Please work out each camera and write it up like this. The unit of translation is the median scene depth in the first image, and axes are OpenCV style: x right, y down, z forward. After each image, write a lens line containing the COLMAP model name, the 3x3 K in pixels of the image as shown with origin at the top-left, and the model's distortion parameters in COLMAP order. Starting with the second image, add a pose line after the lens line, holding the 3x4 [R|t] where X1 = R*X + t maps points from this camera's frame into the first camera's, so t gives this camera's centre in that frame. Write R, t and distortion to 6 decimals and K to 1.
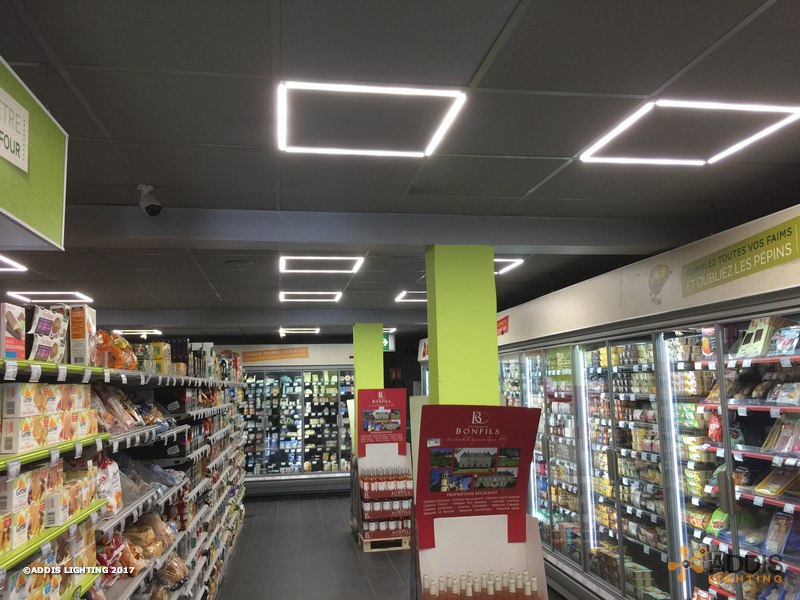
lens RADIAL K [[674.9, 0, 398.8], [0, 674.9, 296.9], [0, 0, 1]] dist [0.042838, -0.046037]
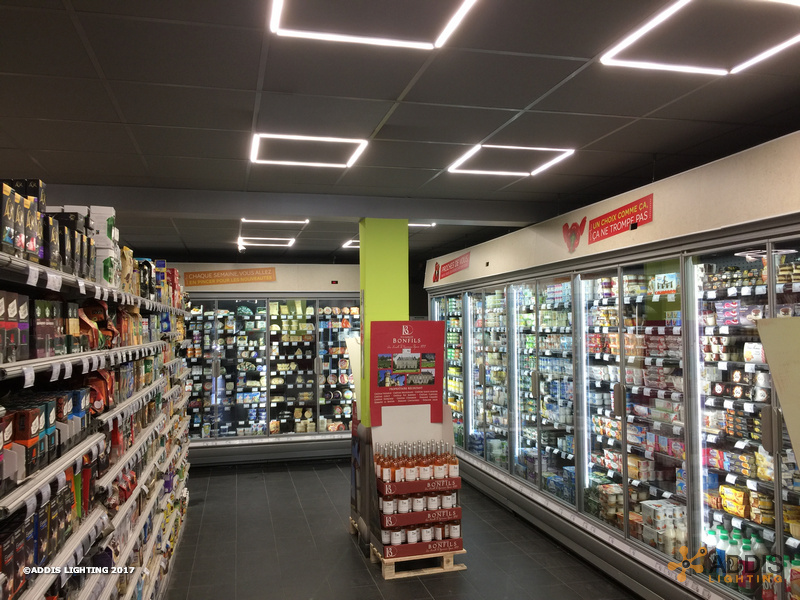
lens RADIAL K [[674.9, 0, 401.0], [0, 674.9, 296.5], [0, 0, 1]] dist [0.042838, -0.046037]
pose [[0.996657, 0.013180, 0.080632, -0.098634], [-0.019996, 0.996238, 0.084321, 0.070936], [-0.079217, -0.085652, 0.993171, 0.440605]]
